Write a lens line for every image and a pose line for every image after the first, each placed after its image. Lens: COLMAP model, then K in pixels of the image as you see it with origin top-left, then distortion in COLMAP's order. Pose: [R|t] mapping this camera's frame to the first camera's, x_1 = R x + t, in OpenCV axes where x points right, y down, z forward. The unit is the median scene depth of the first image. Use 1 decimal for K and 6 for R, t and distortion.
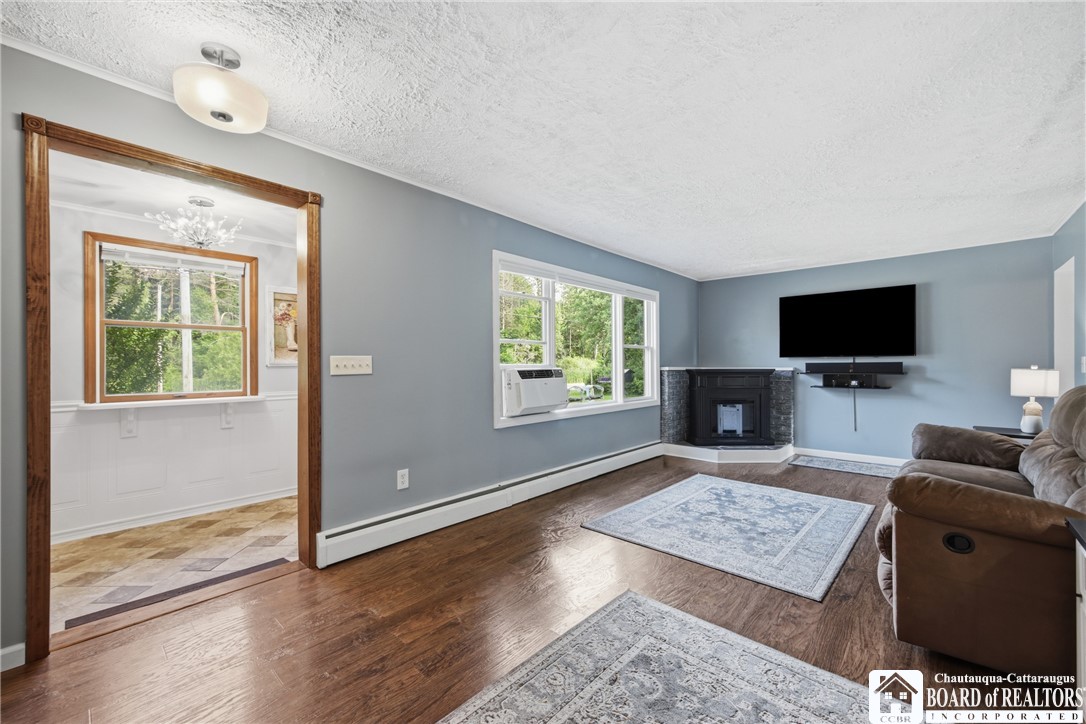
lens RADIAL K [[437.3, 0, 543.2], [0, 437.3, 366.4], [0, 0, 1]] dist [-0.002487, -0.000153]
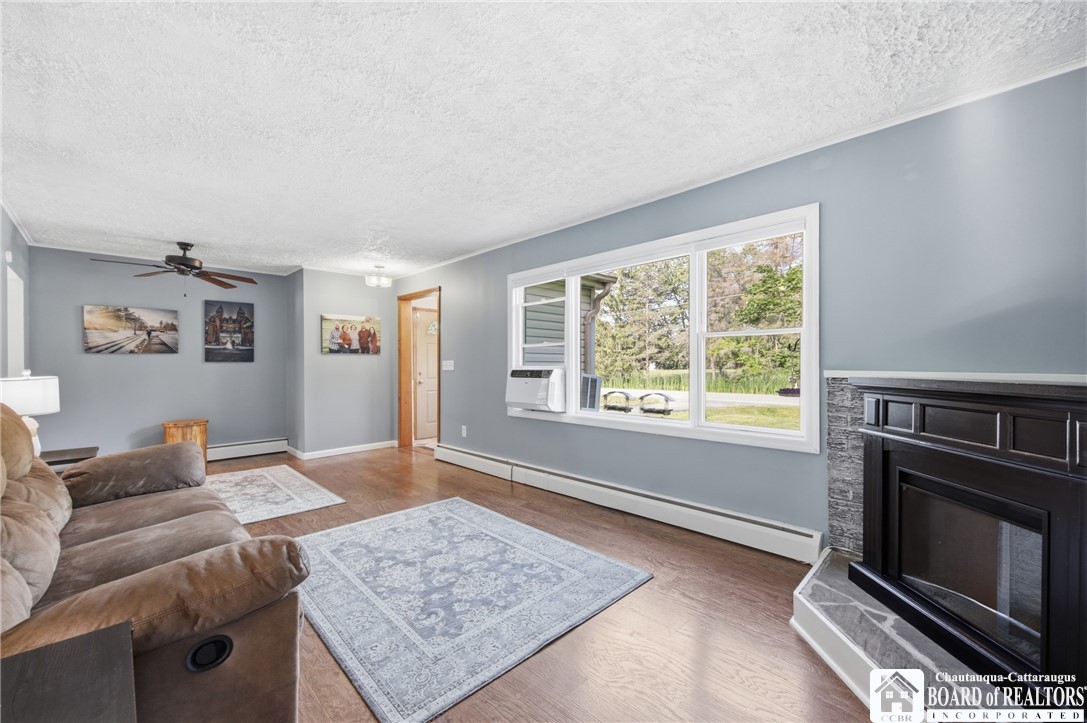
lens RADIAL K [[437.7, 0, 544.3], [0, 437.7, 363.7], [0, 0, 1]] dist [-0.002487, -0.000153]
pose [[-0.053840, 0.002186, -0.998547, 1.148343], [0.003638, 0.999991, 0.001993, -0.010345], [0.998543, -0.003525, -0.053848, 1.165954]]
